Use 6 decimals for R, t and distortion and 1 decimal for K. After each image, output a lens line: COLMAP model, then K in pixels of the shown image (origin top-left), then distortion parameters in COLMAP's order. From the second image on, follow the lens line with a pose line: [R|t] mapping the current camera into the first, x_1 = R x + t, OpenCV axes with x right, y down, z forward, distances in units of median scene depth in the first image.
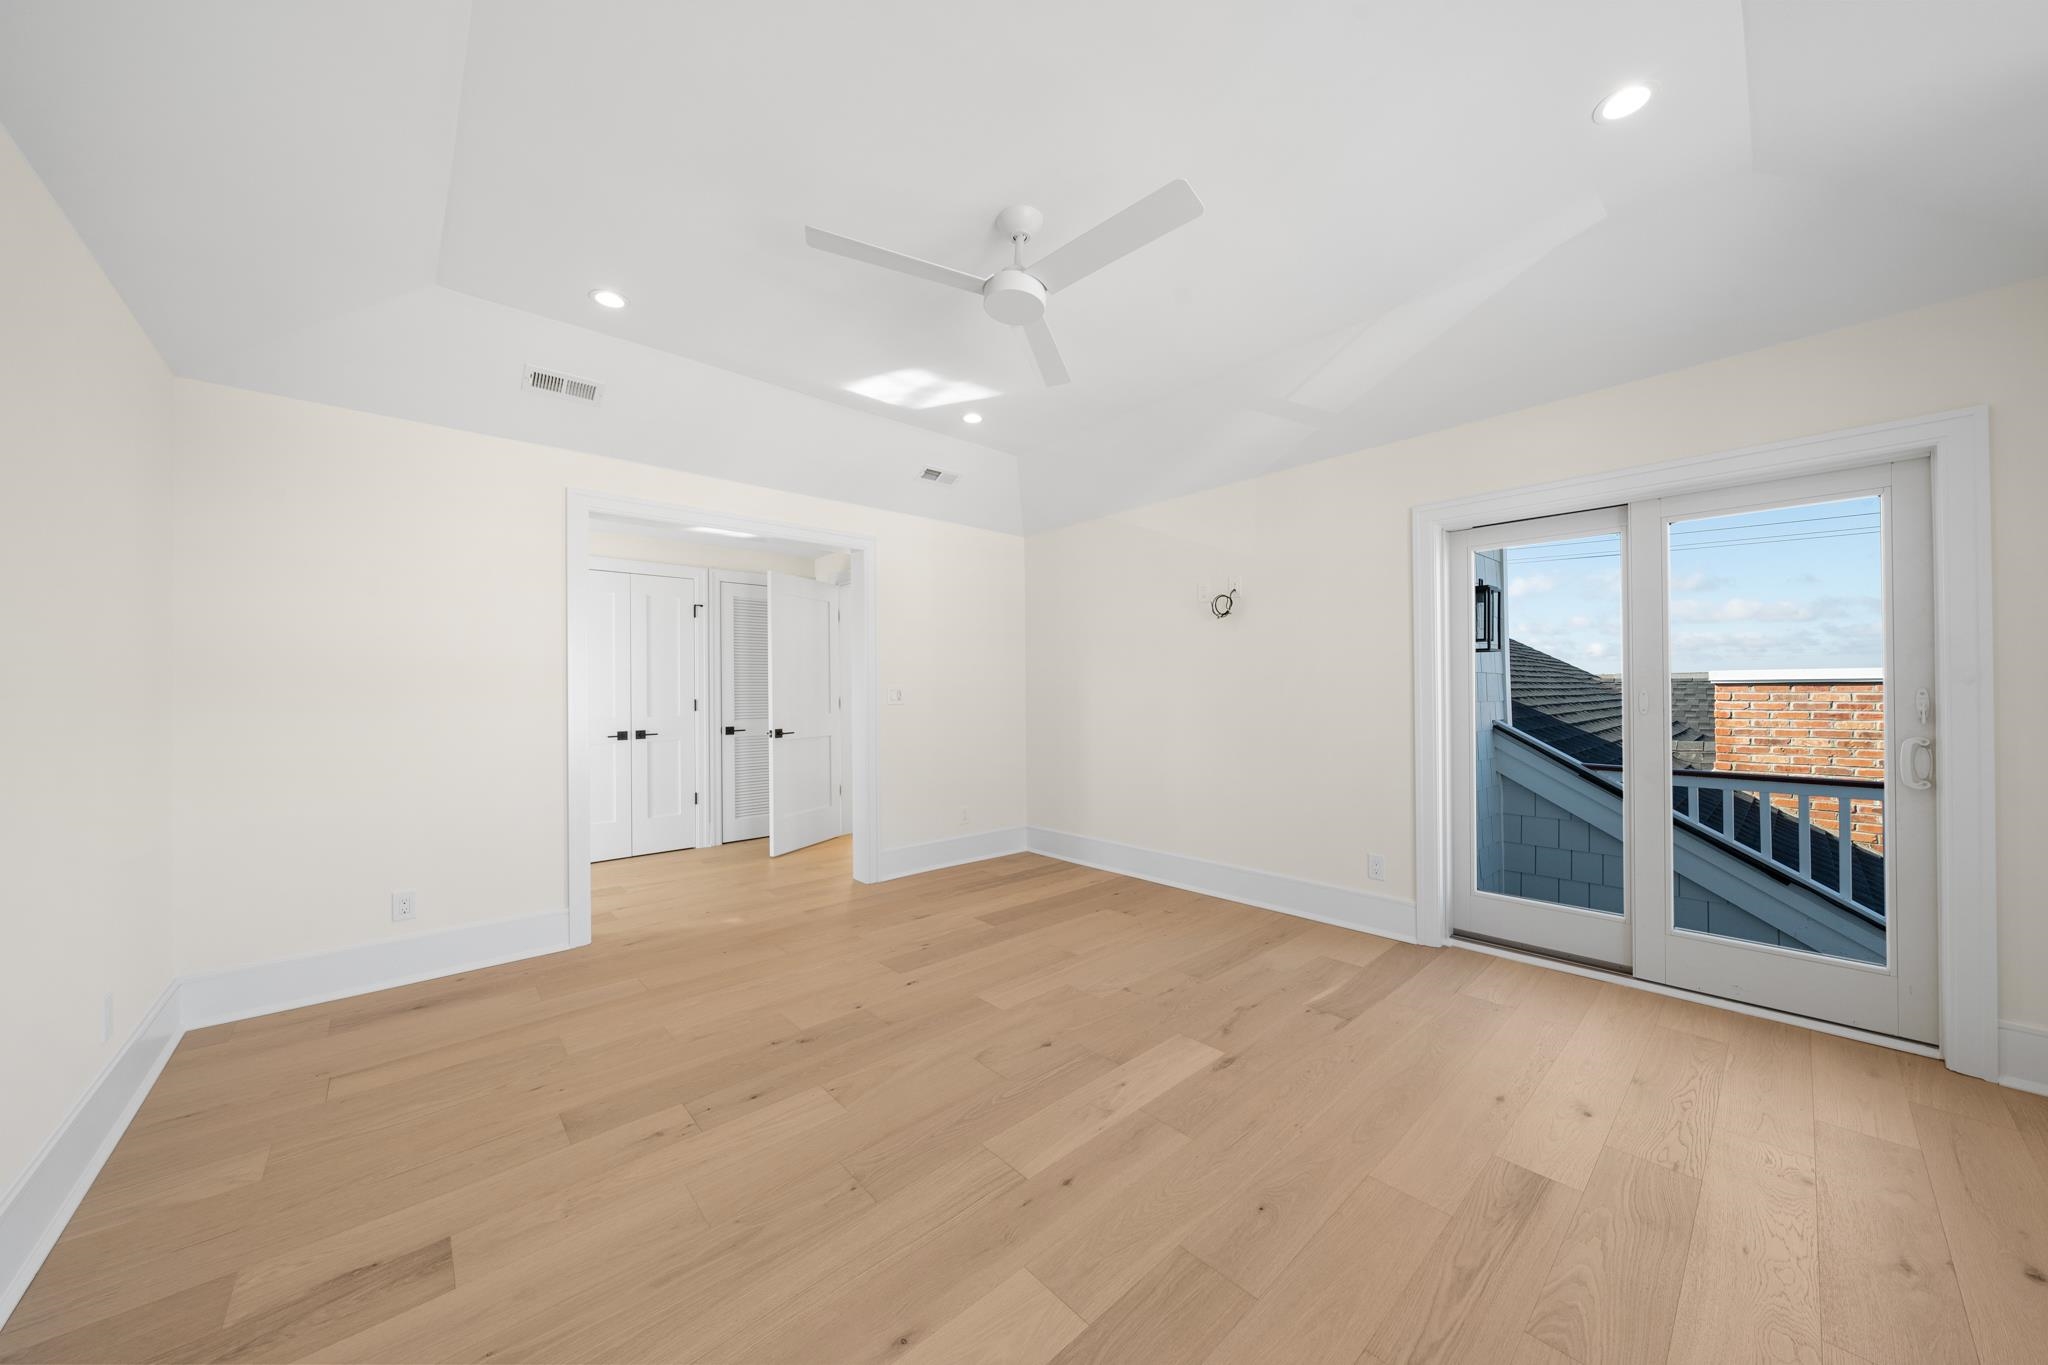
lens RADIAL K [[705.1, 0, 1034.5], [0, 705.1, 686.5], [0, 0, 1]] dist [-0.001075, 0.000215]
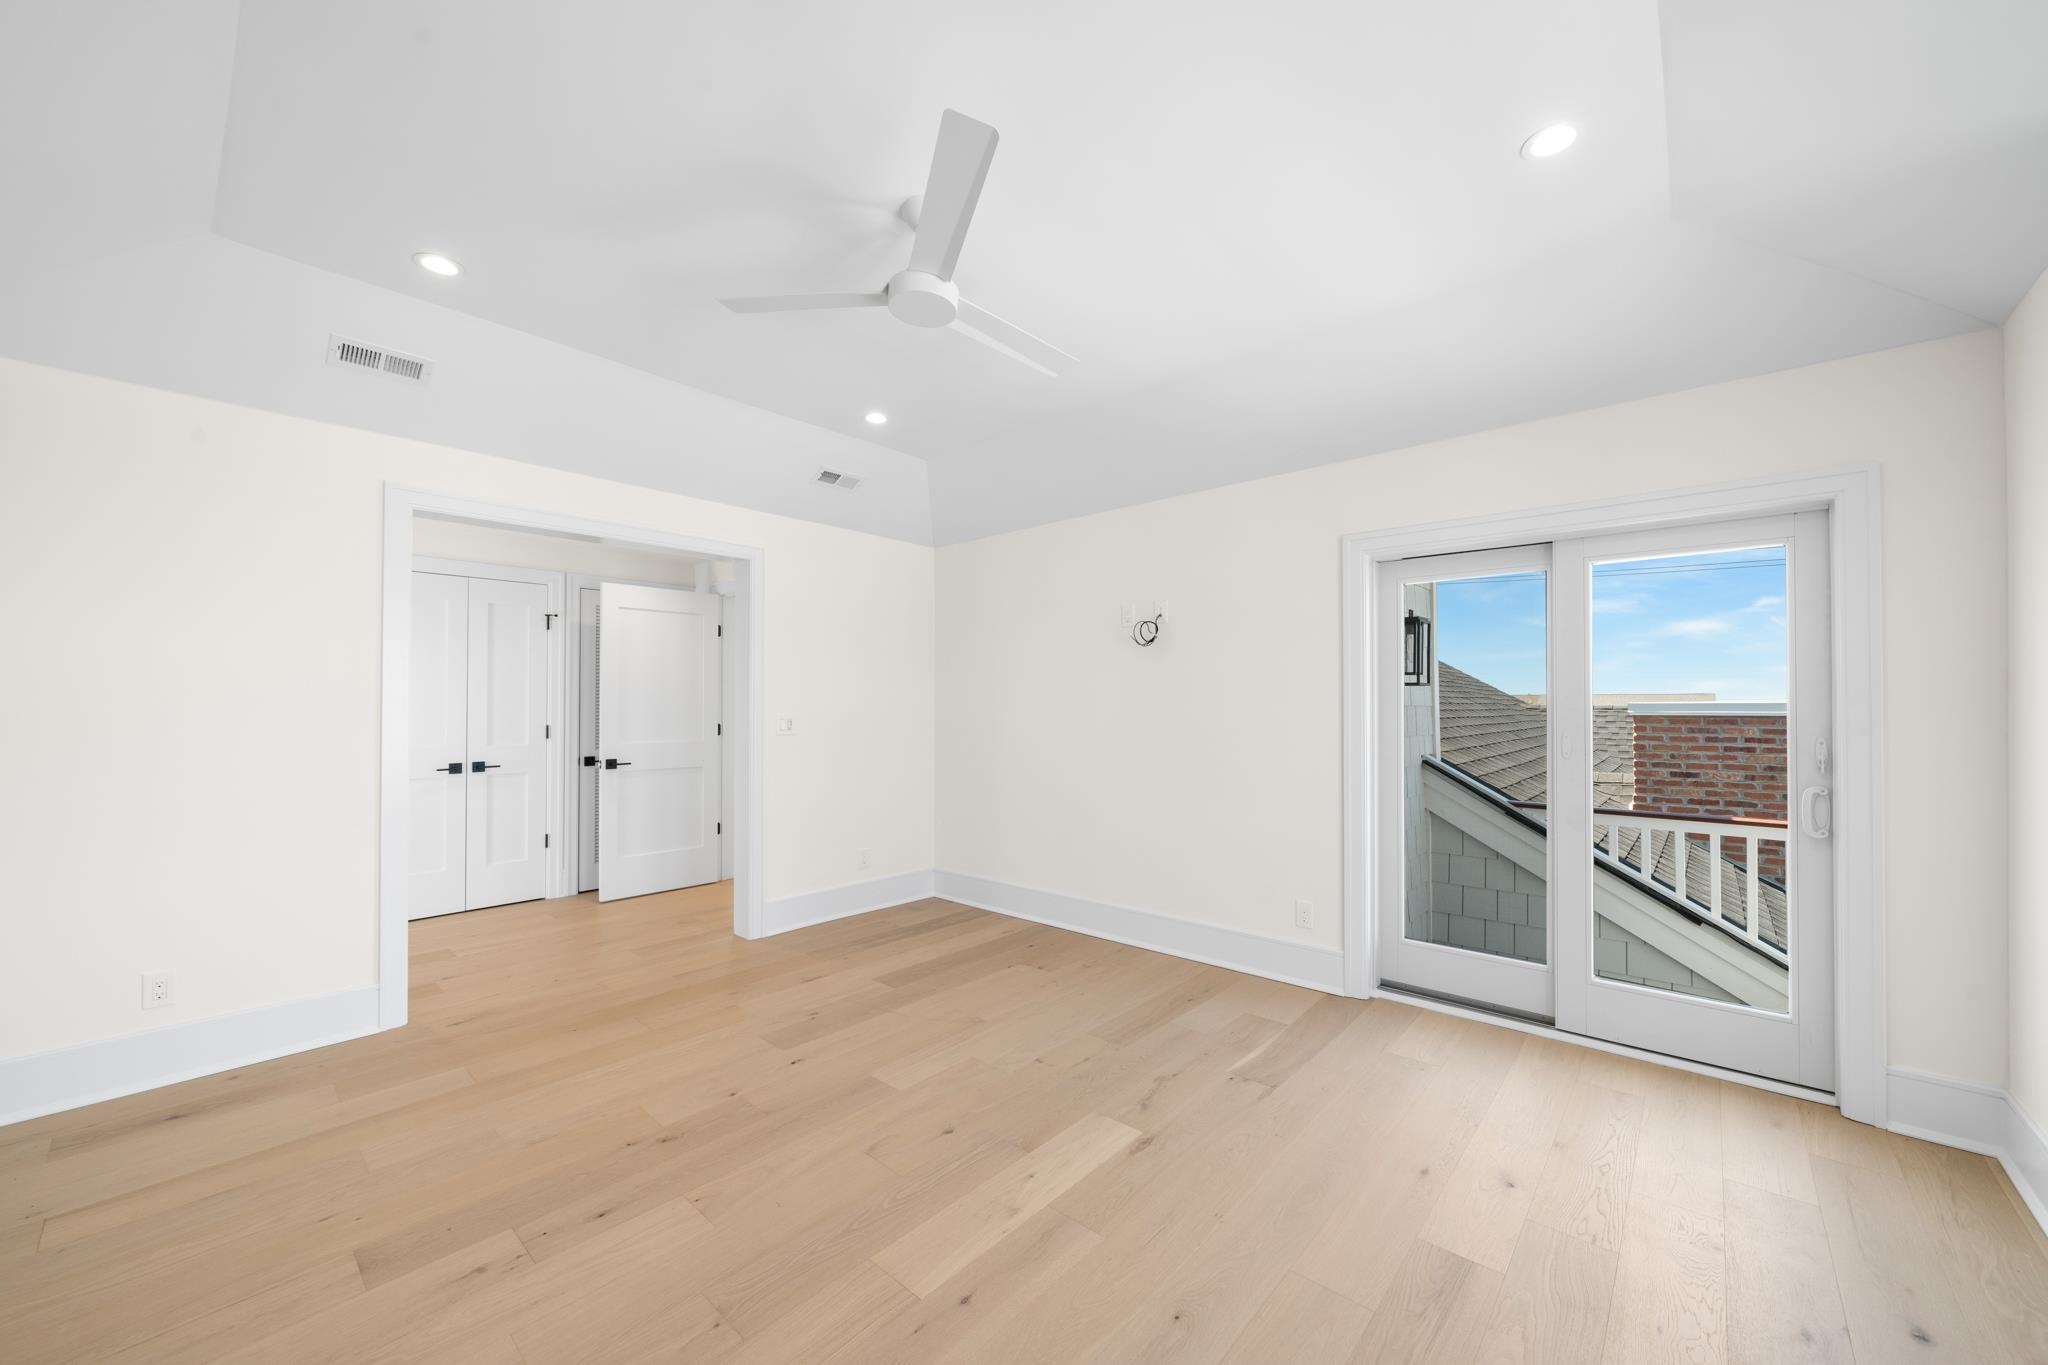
lens RADIAL K [[770.3, 0, 1027.2], [0, 770.3, 695.3], [0, 0, 1]] dist [-0.000029, 0.000029]
pose [[0.994846, 0.009851, 0.100914, 0.009491], [-0.009353, 0.999942, -0.005405, -0.030079], [-0.100962, 0.004433, 0.994880, 0.010044]]
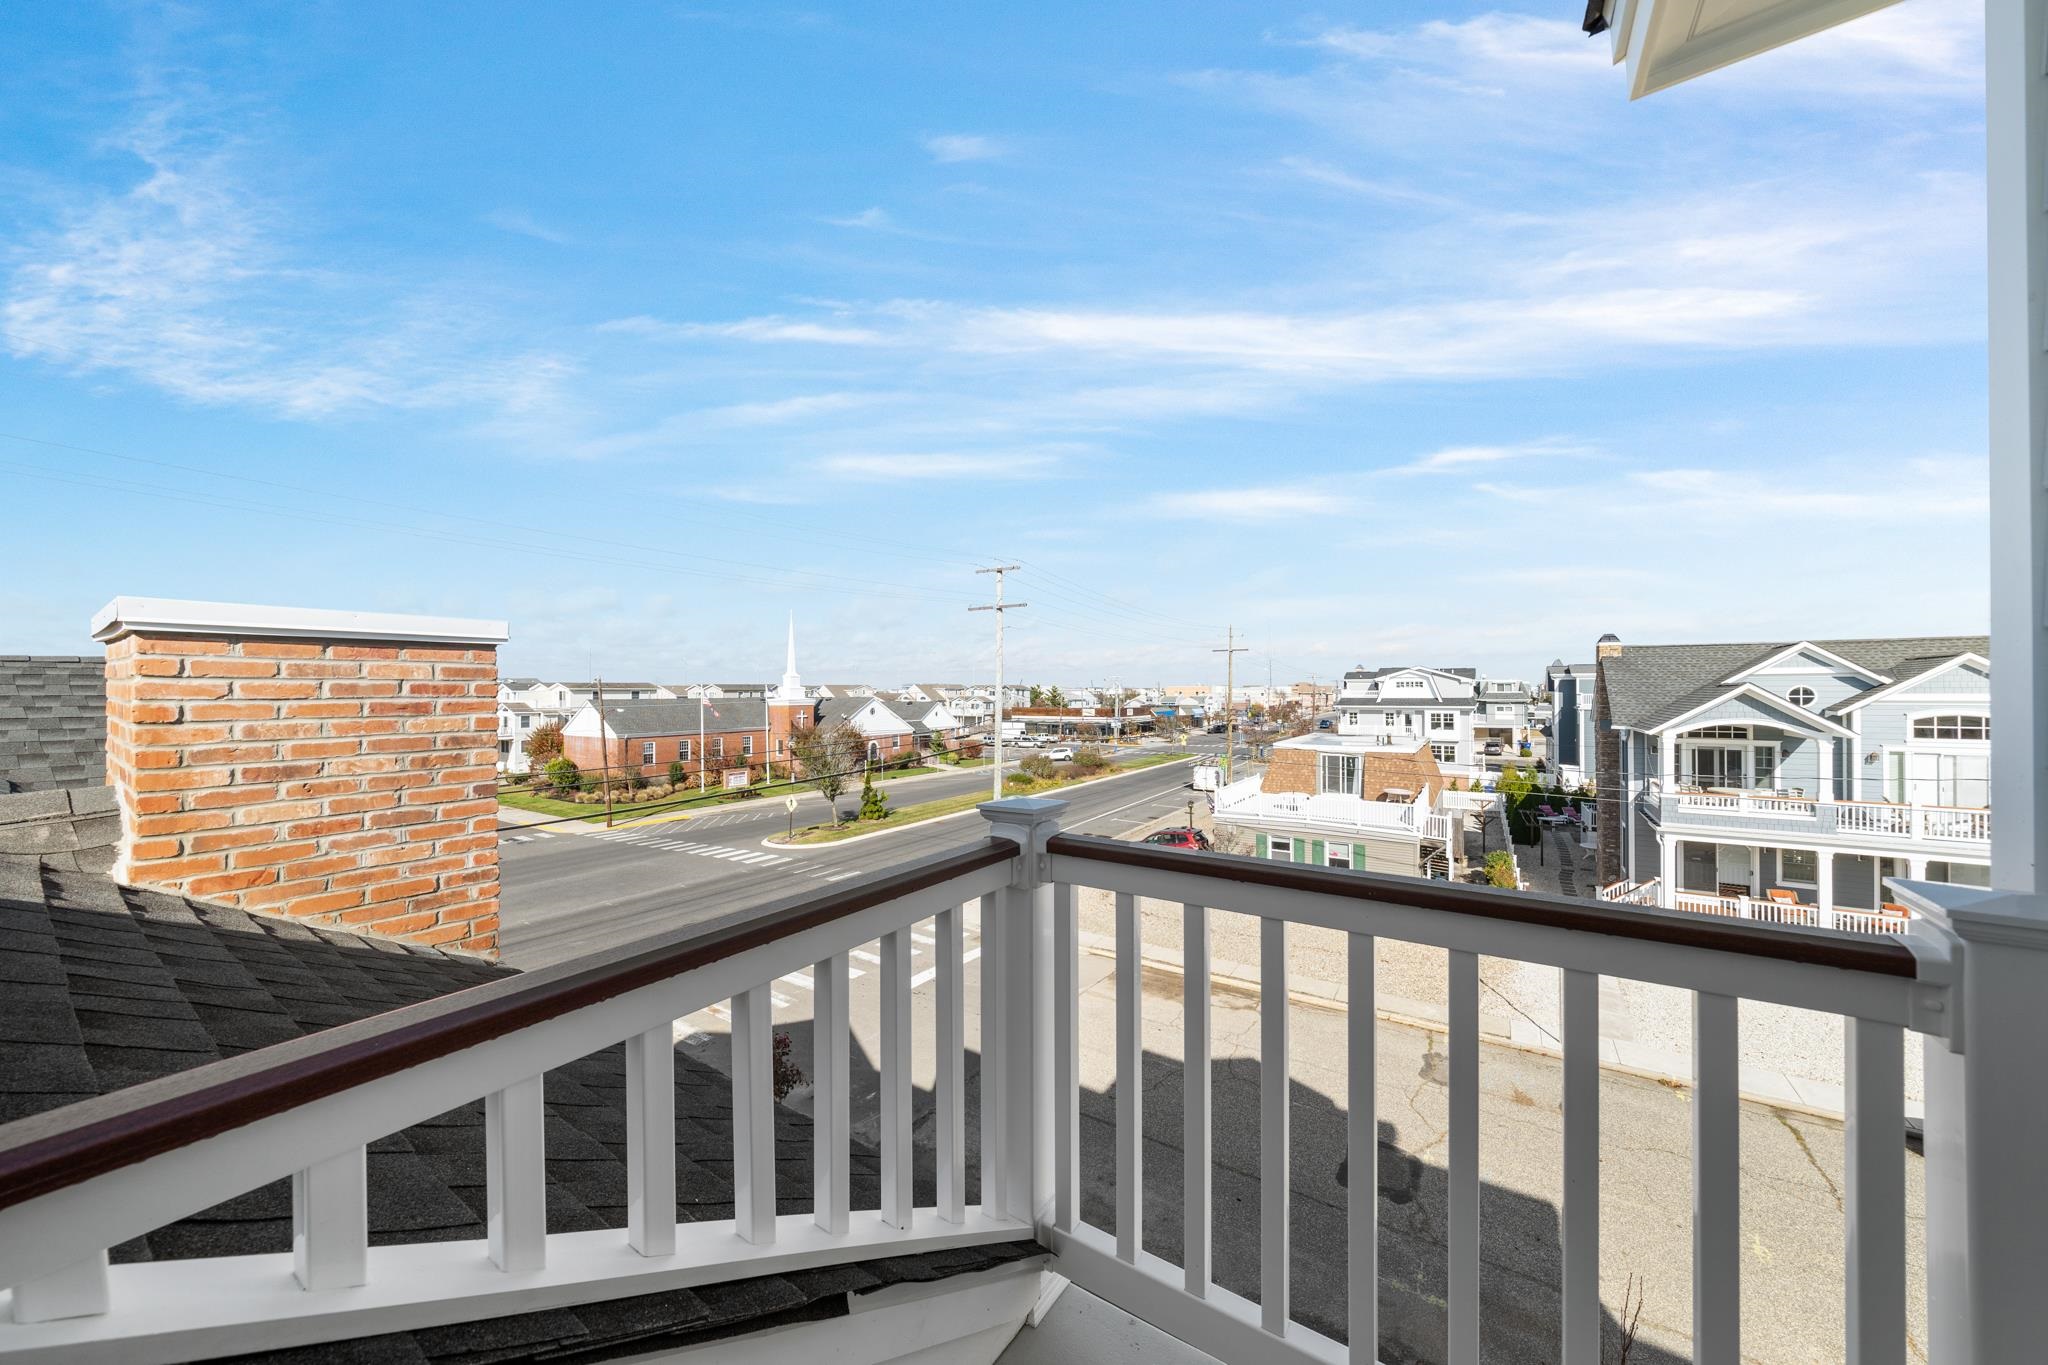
lens RADIAL K [[705.1, 0, 1034.5], [0, 705.1, 686.5], [0, 0, 1]] dist [-0.001075, 0.000215]
pose [[-0.230491, 0.009192, 0.973031, 0.818625], [-0.001827, 0.999950, -0.009879, 0.046176], [-0.973073, -0.004055, -0.230462, 1.029151]]
